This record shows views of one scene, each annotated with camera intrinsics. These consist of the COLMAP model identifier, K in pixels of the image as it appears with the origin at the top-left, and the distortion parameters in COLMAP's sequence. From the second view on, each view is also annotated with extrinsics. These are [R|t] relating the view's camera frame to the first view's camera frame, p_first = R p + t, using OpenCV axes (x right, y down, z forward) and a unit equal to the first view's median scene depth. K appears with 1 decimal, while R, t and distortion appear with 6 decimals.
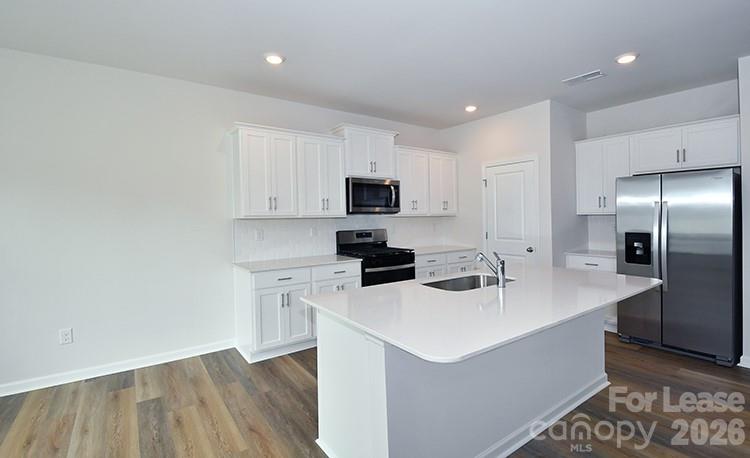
lens RADIAL K [[351.4, 0, 375.5], [0, 351.4, 226.4], [0, 0, 1]] dist [0.001011, 0.000070]
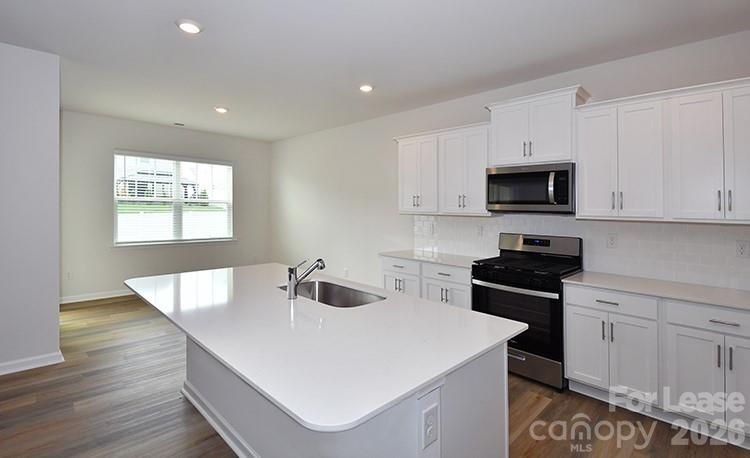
lens RADIAL K [[351.4, 0, 373.7], [0, 351.4, 225.8], [0, 0, 1]] dist [0.001011, 0.000070]
pose [[0.149780, 0.055698, -0.987149, 0.688810], [-0.056605, 0.997258, 0.047680, -0.027774], [0.987098, 0.048736, 0.152522, 0.591957]]
